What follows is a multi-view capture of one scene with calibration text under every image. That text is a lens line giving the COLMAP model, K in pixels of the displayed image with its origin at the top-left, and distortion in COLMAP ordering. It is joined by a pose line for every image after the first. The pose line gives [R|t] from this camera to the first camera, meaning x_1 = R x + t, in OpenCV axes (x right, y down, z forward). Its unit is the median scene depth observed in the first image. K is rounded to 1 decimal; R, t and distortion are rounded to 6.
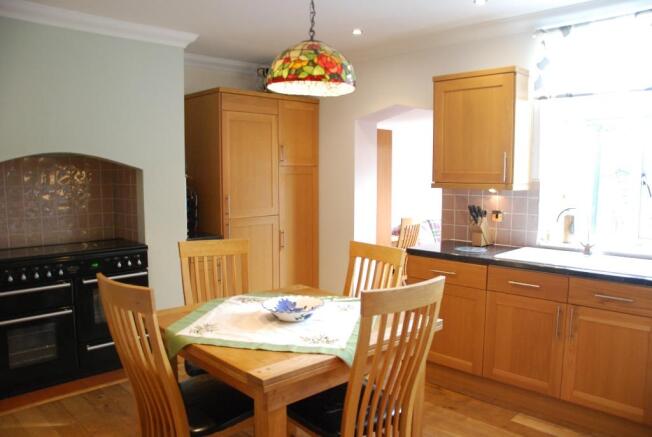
lens RADIAL K [[512.3, 0, 326.5], [0, 512.3, 219.1], [0, 0, 1]] dist [-0.093846, -0.001899]
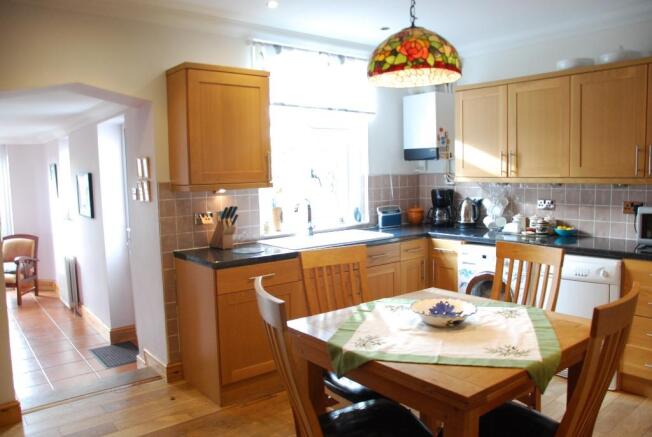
lens RADIAL K [[512.3, 0, 330.1], [0, 512.3, 221.0], [0, 0, 1]] dist [-0.093846, -0.001899]
pose [[0.068755, -0.097232, 0.992884, -0.739325], [0.106226, 0.990295, 0.089623, -0.073967], [-0.991962, 0.099308, 0.078417, 0.829843]]
